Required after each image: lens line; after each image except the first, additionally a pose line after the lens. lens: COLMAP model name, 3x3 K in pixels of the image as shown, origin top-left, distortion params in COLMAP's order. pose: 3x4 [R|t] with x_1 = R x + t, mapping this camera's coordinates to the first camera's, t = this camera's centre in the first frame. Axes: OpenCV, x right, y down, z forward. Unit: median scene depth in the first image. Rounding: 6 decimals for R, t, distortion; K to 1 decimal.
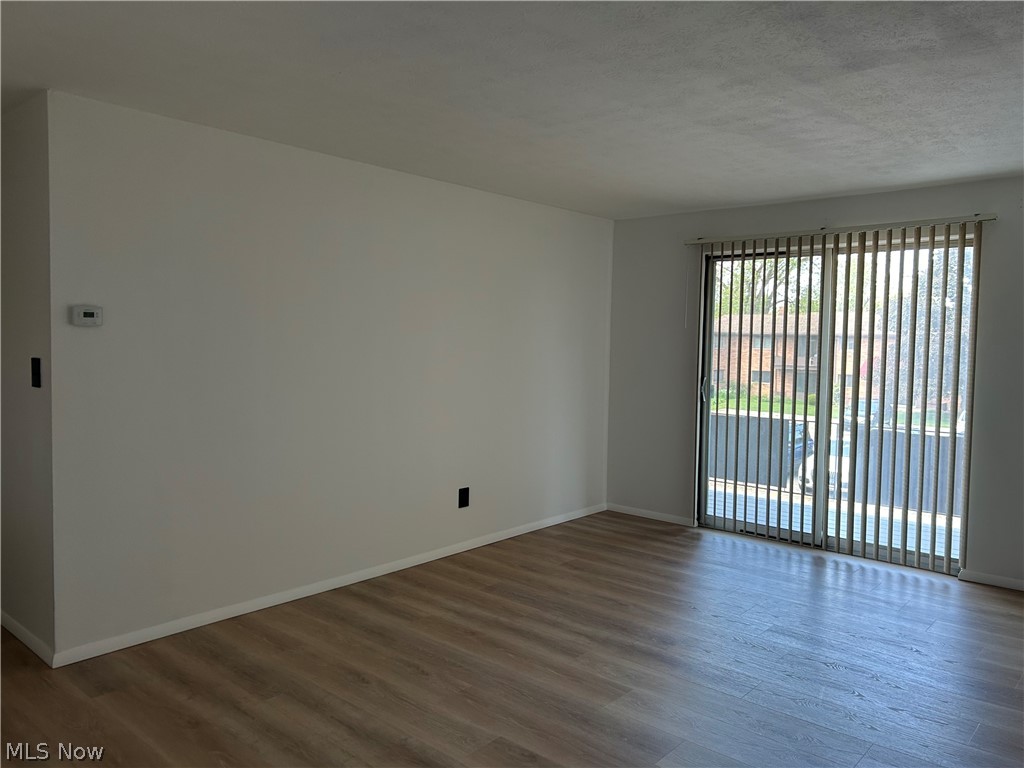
lens RADIAL K [[780.8, 0, 512.0], [0, 780.8, 384.0], [0, 0, 1]] dist [0.054865, -0.001188]
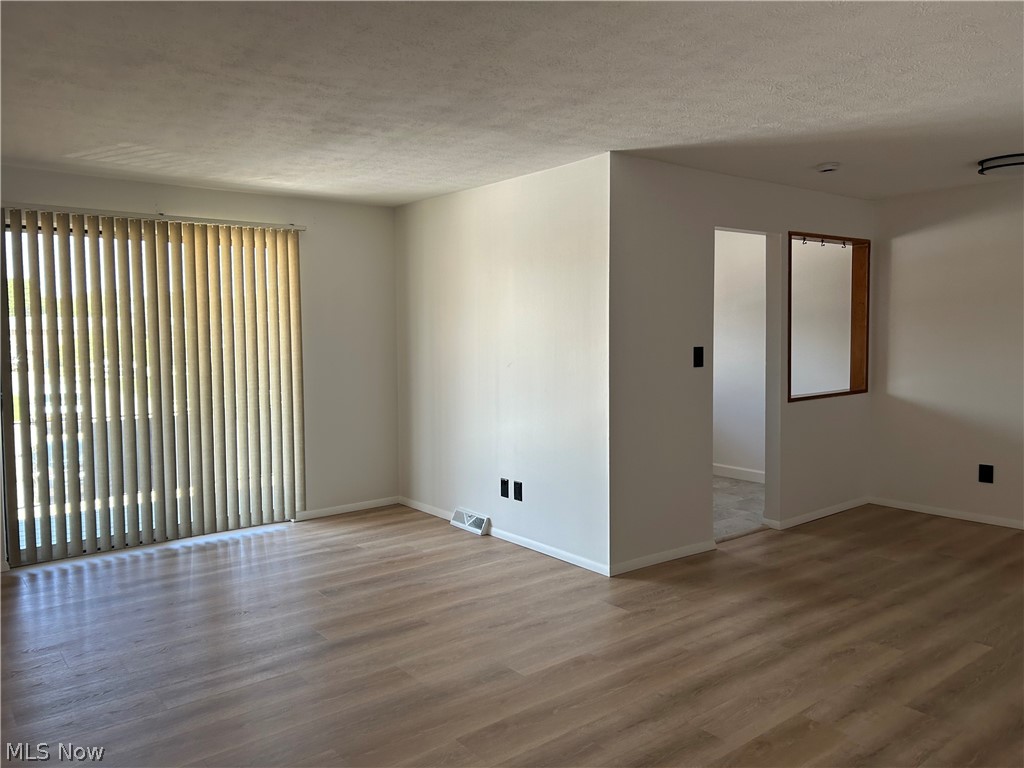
lens RADIAL K [[764.9, 0, 522.2], [0, 764.9, 372.6], [0, 0, 1]] dist [0.052410, -0.059619]
pose [[0.184780, -0.075744, 0.979857, -0.540097], [0.069758, 0.995522, 0.063800, -0.035084], [-0.980301, 0.056564, 0.189236, 0.440419]]
